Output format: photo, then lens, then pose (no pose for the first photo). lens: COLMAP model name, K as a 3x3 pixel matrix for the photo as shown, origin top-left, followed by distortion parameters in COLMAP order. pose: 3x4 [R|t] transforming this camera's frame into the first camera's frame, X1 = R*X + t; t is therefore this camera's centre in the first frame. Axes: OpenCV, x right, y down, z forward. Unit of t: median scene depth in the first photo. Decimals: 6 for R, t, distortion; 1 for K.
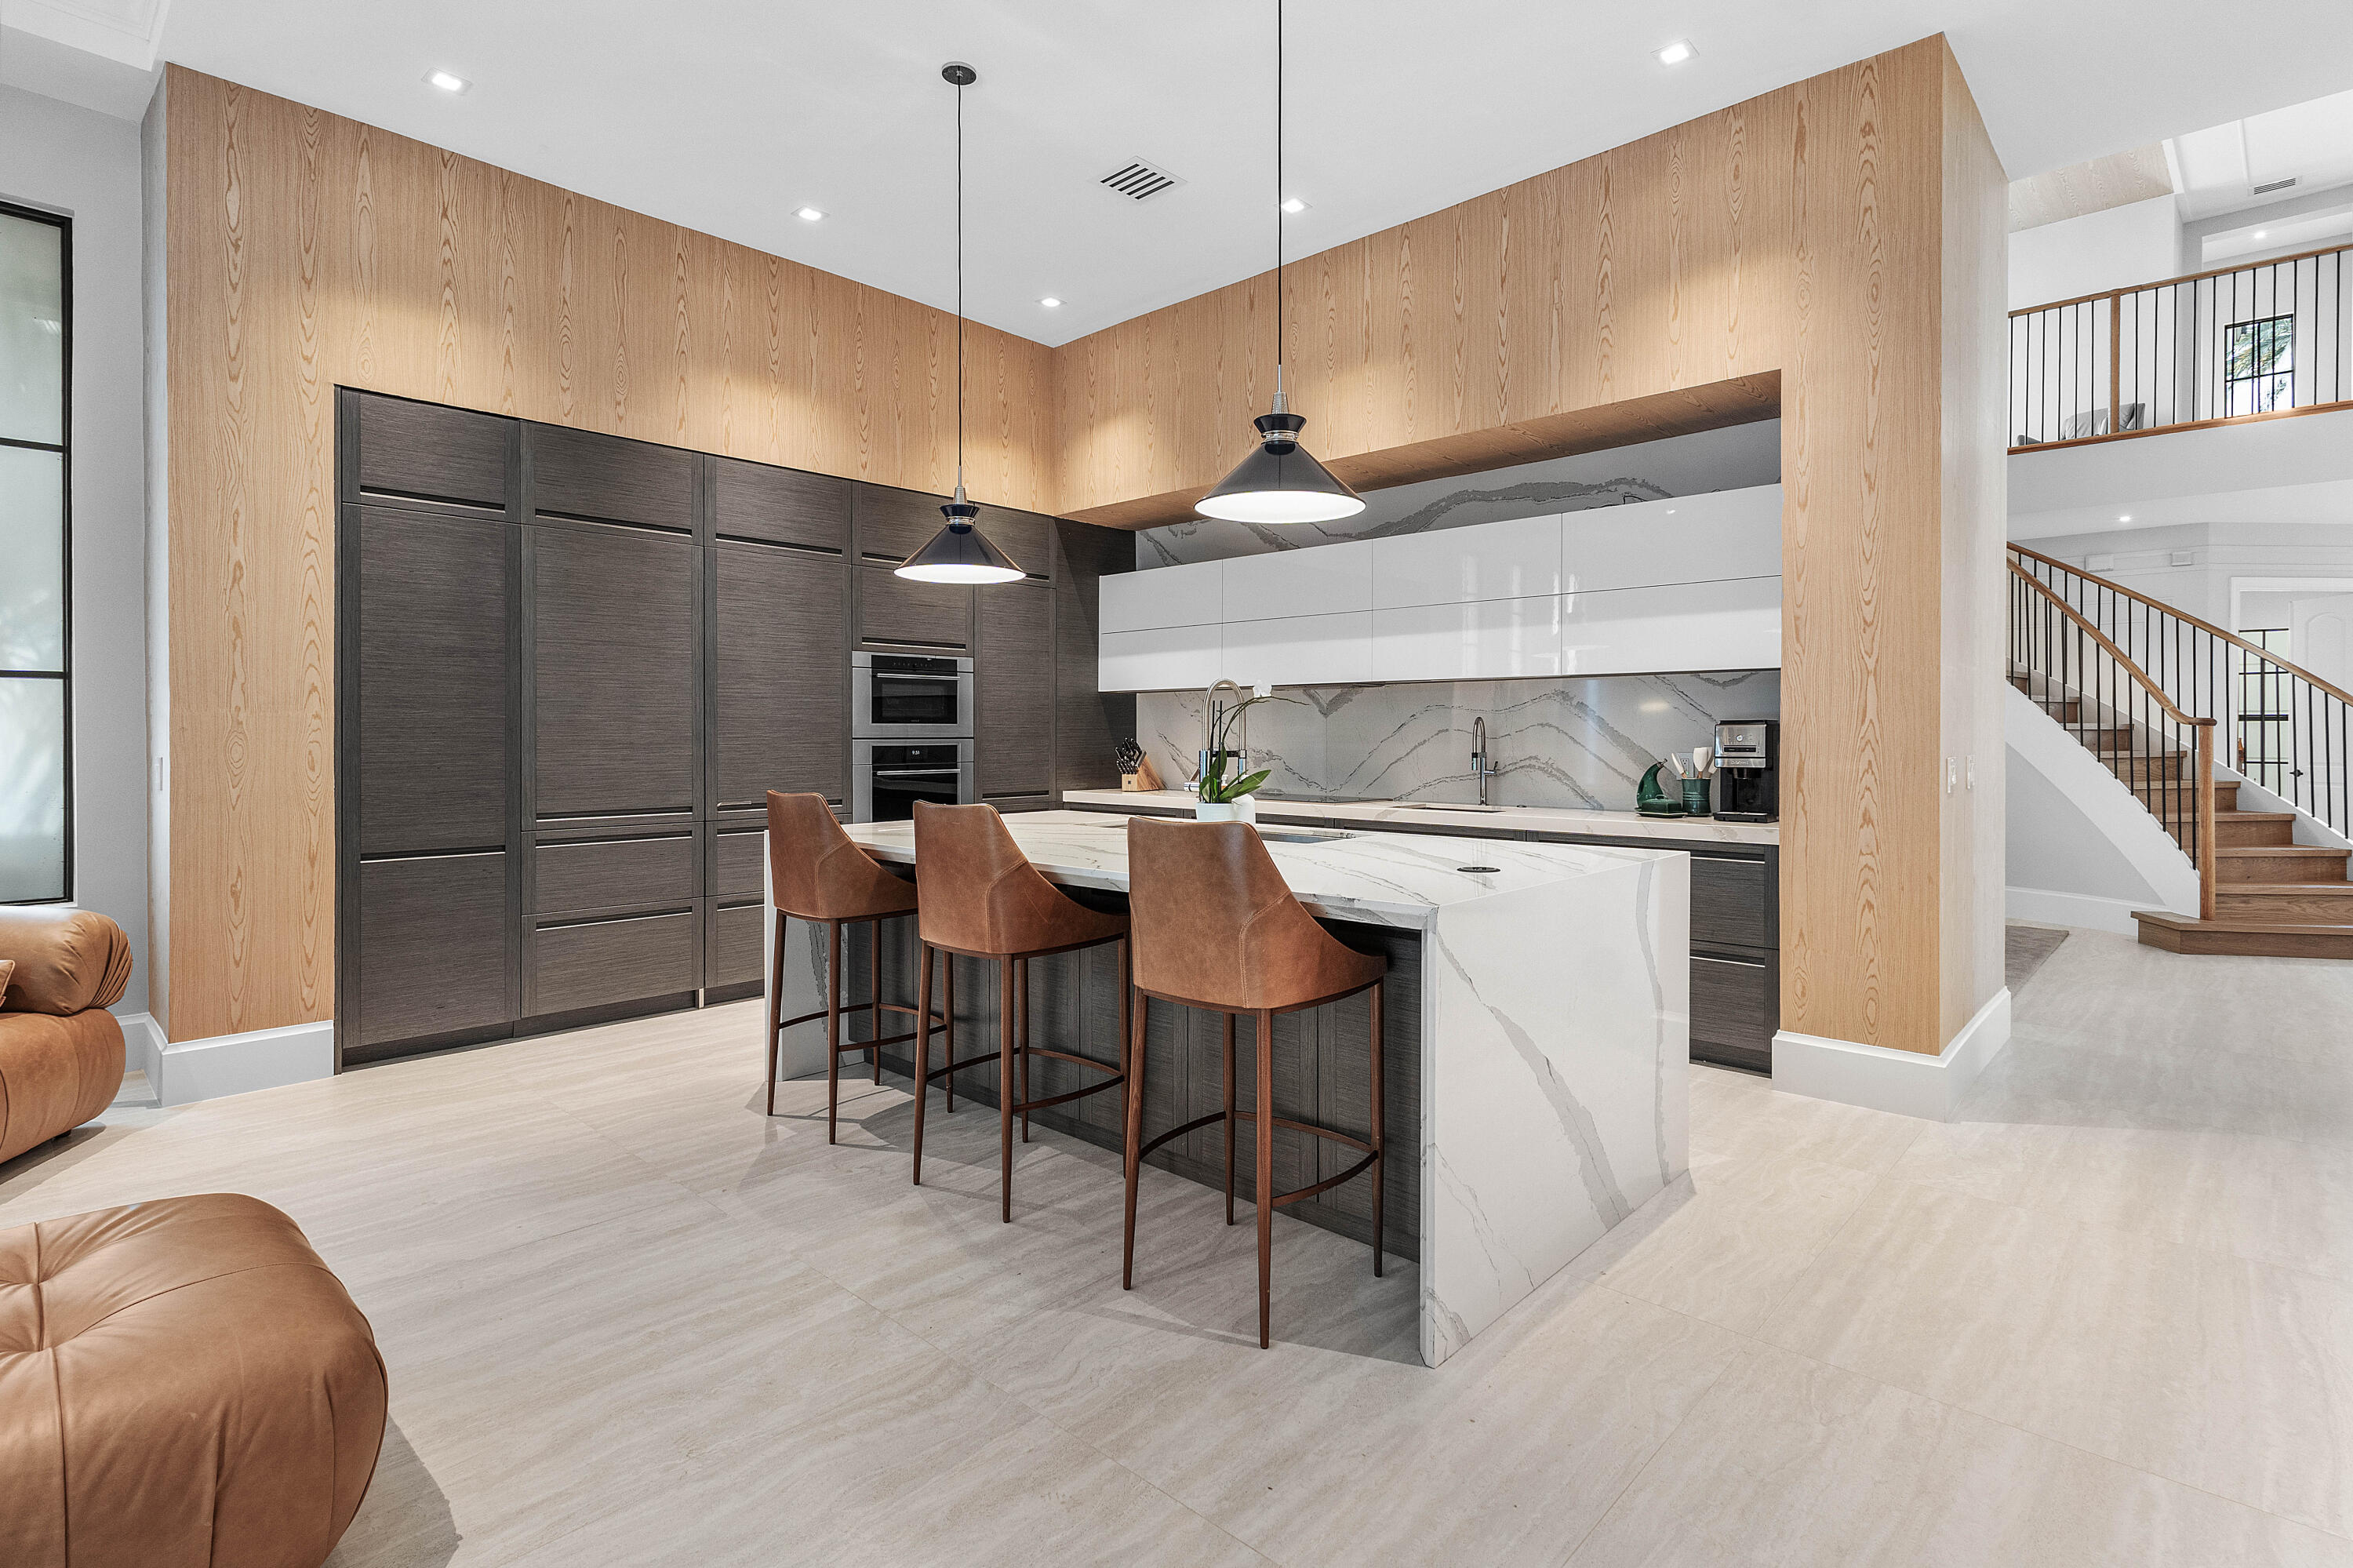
lens RADIAL K [[1136.0, 0, 1174.0], [0, 1136.0, 748.2], [0, 0, 1]] dist [0.002549, 0.000077]
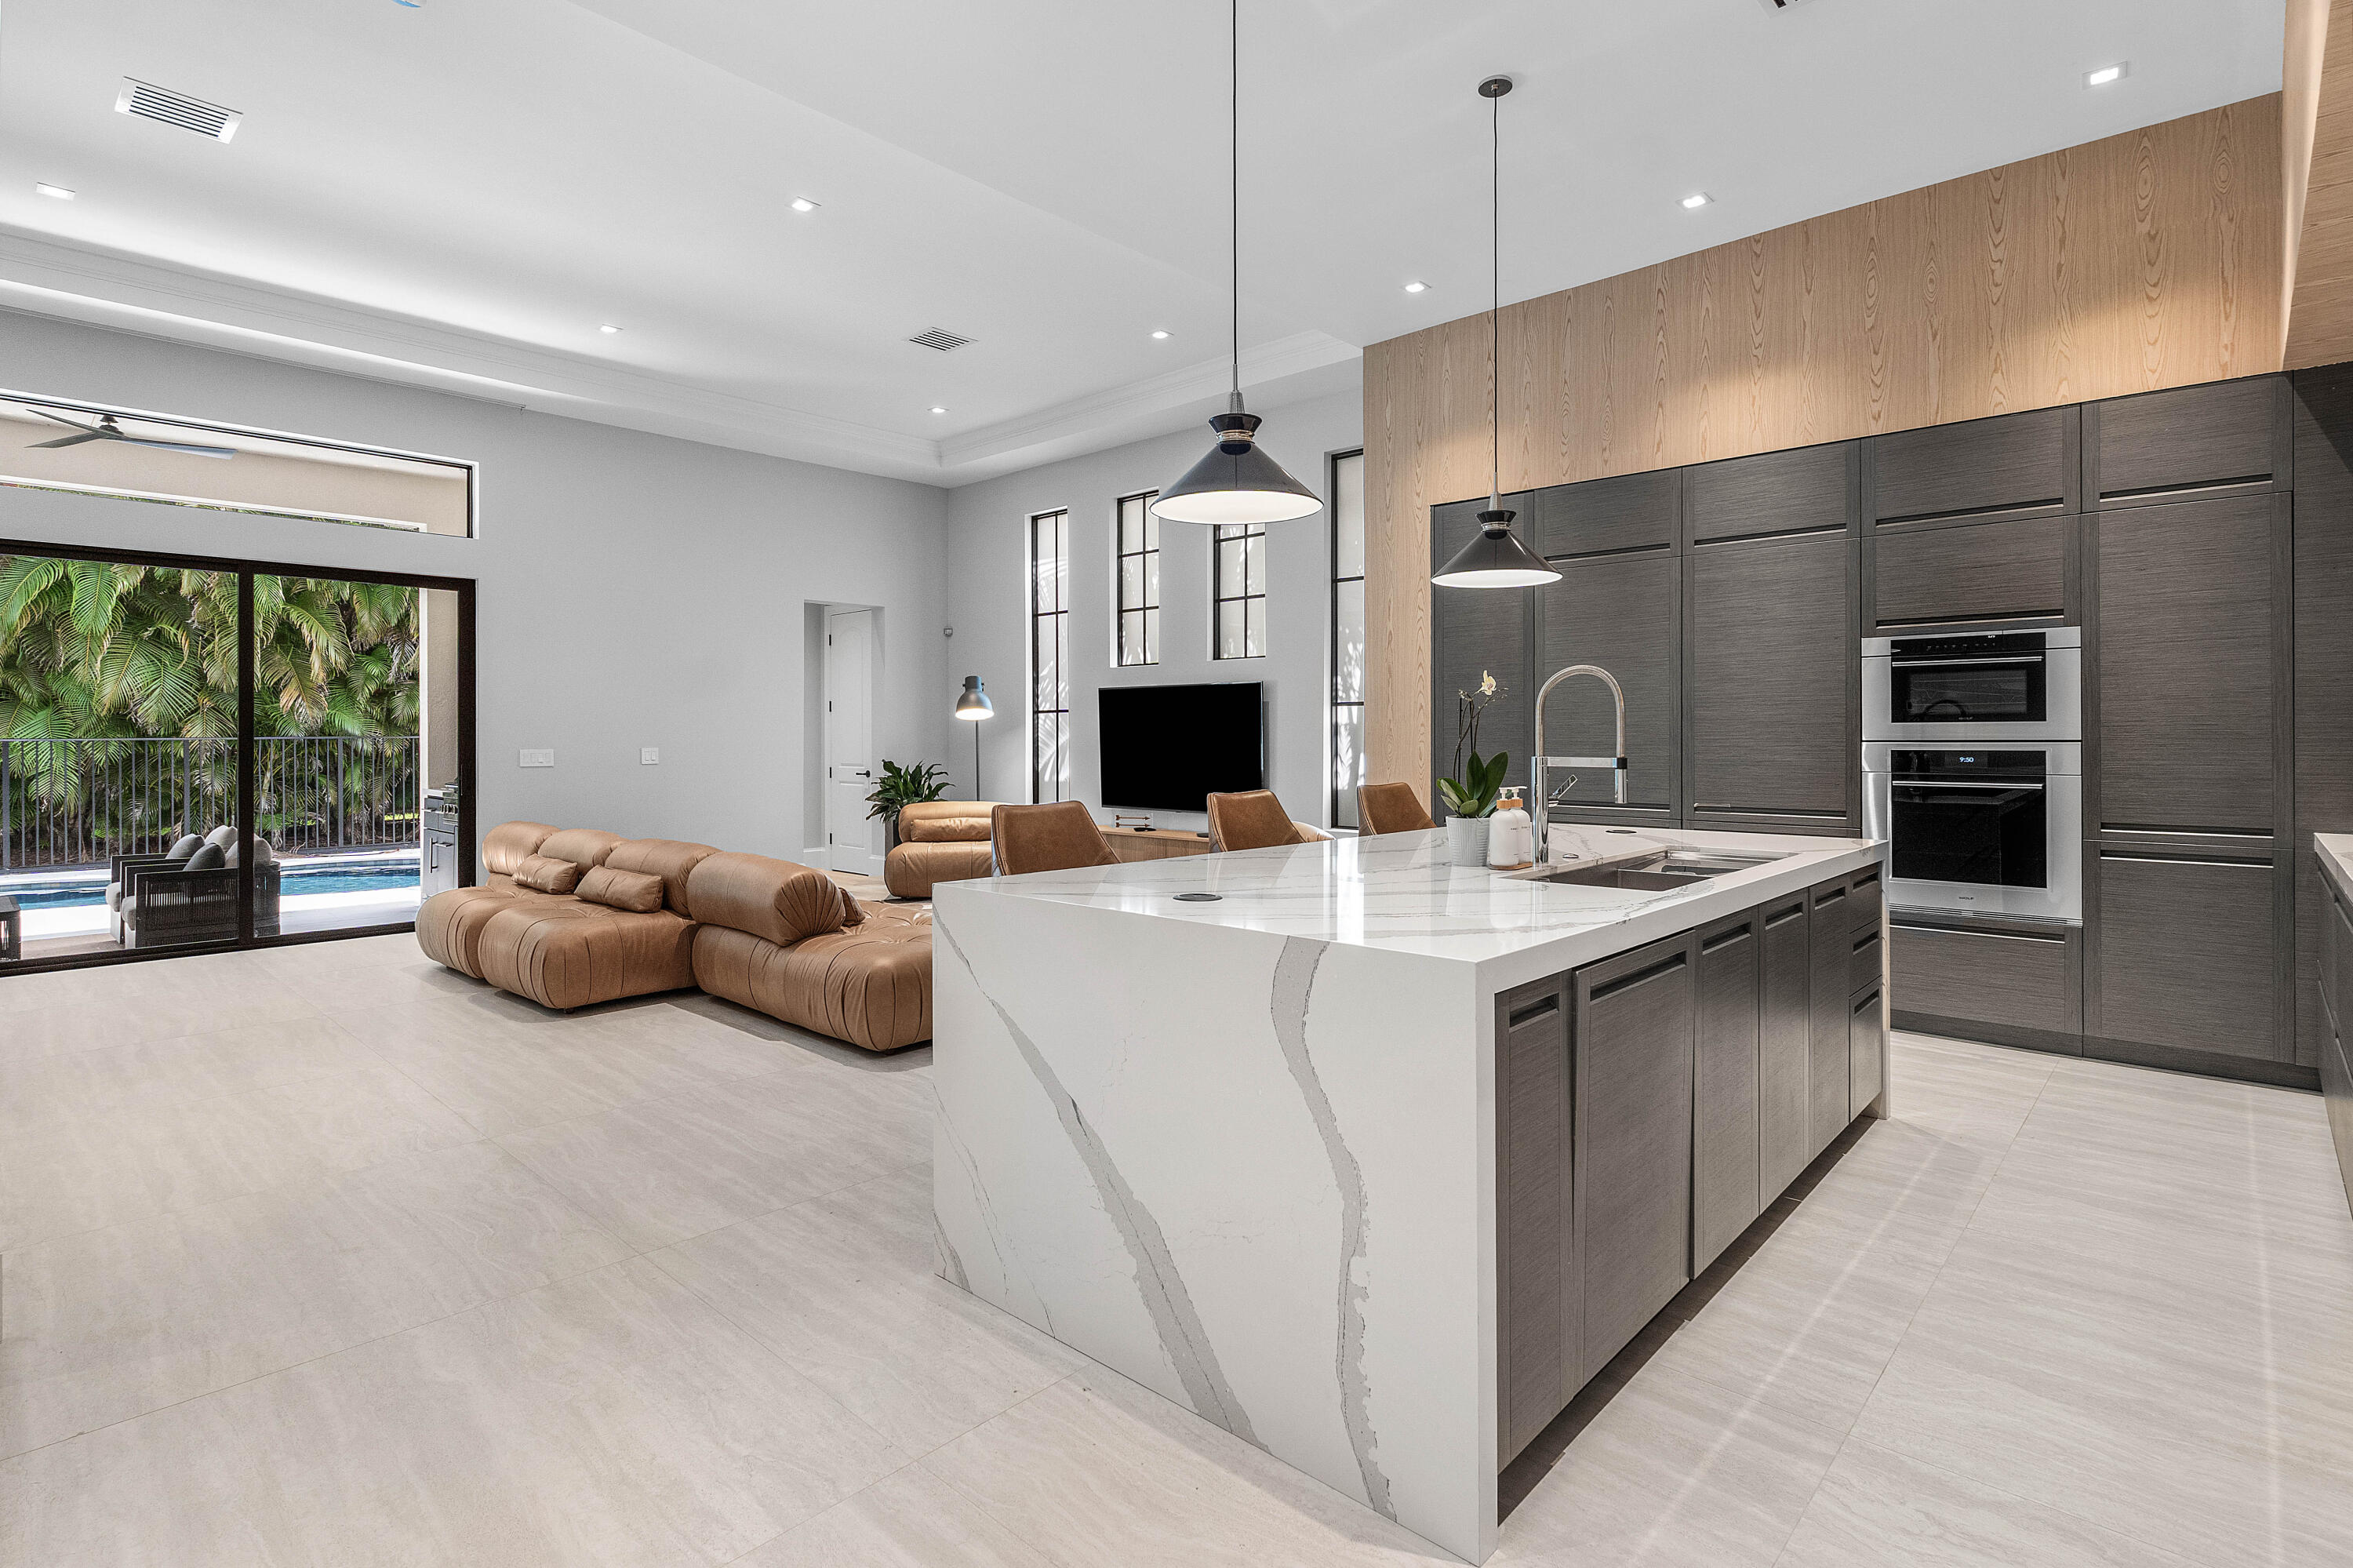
lens RADIAL K [[1127.5, 0, 1212.8], [0, 1127.5, 744.4], [0, 0, 1]] dist [0.001347, 0.000555]
pose [[0.025351, 0.007339, -0.999652, 0.750992], [-0.010348, 0.999921, 0.007079, -0.009348], [0.999625, 0.010165, 0.025425, 0.668848]]
